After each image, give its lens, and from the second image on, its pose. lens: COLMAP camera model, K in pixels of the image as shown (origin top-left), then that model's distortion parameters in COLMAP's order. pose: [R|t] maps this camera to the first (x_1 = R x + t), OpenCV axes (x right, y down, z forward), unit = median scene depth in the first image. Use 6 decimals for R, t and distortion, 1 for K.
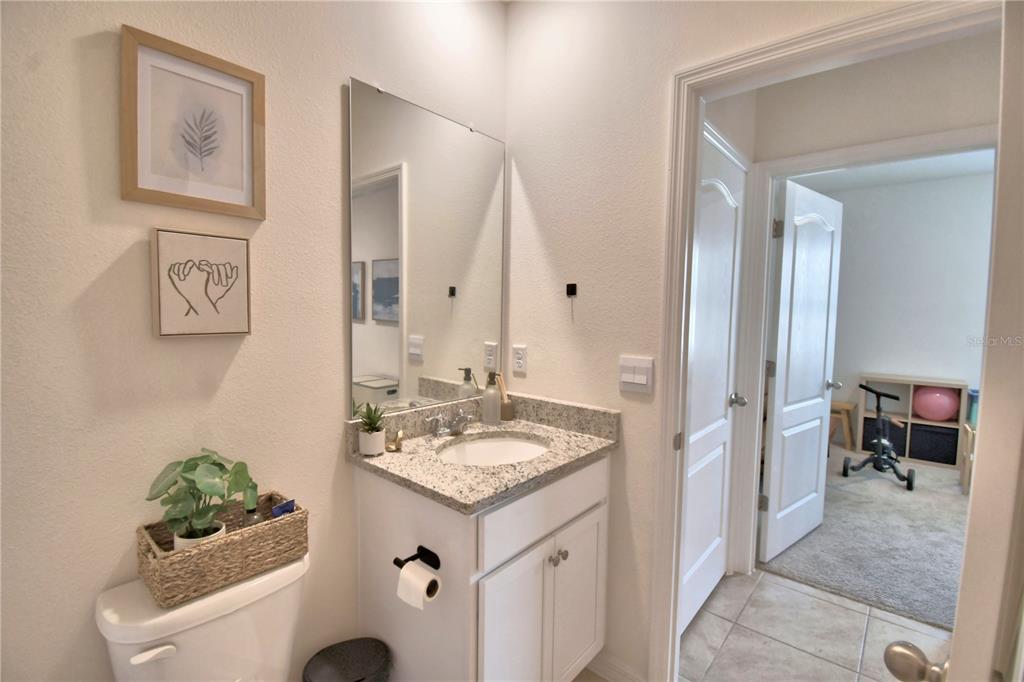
lens RADIAL K [[465.9, 0, 506.1], [0, 465.9, 339.7], [0, 0, 1]] dist [0.018144, -0.024240]
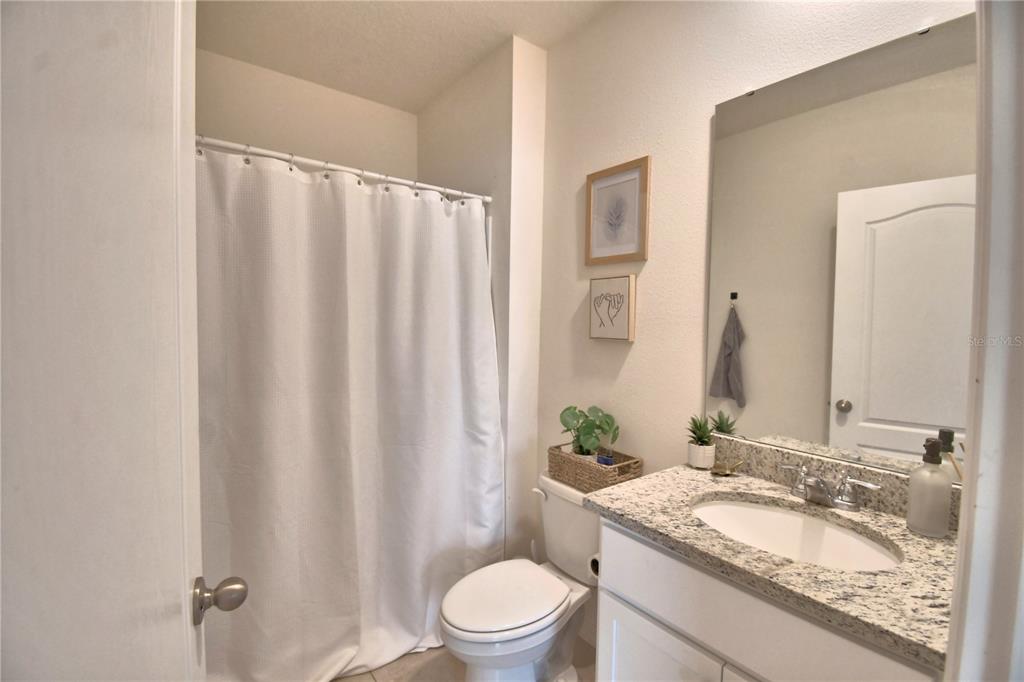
lens RADIAL K [[465.9, 0, 506.1], [0, 465.9, 339.7], [0, 0, 1]] dist [0.018144, -0.024240]
pose [[-0.234422, 0.018896, -0.971951, 0.952864], [-0.082710, 0.995798, 0.039309, -0.040986], [0.968610, 0.089605, -0.231874, 0.973217]]
